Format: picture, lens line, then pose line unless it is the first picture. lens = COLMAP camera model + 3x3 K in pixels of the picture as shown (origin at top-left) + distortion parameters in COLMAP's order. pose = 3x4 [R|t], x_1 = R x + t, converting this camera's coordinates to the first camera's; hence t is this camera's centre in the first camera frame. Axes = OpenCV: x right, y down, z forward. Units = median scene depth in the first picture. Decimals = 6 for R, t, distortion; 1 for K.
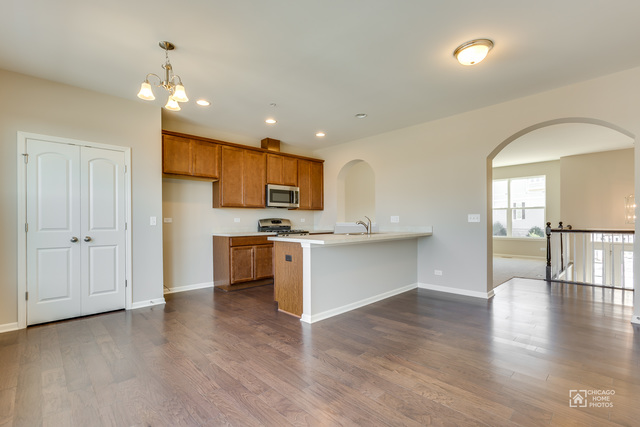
lens RADIAL K [[290.4, 0, 317.7], [0, 290.4, 222.3], [0, 0, 1]] dist [0.000129, 0.000097]
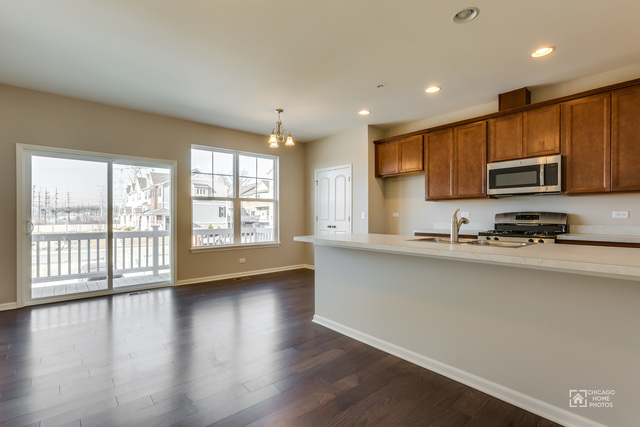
lens RADIAL K [[310.6, 0, 320.0], [0, 310.6, 213.5], [0, 0, 1]] dist [0.000659, 0.000091]
pose [[-0.053988, -0.000397, -0.998541, 0.624589], [-0.002403, 0.999997, -0.000267, -0.009940], [0.998539, 0.002385, -0.053989, 0.661856]]
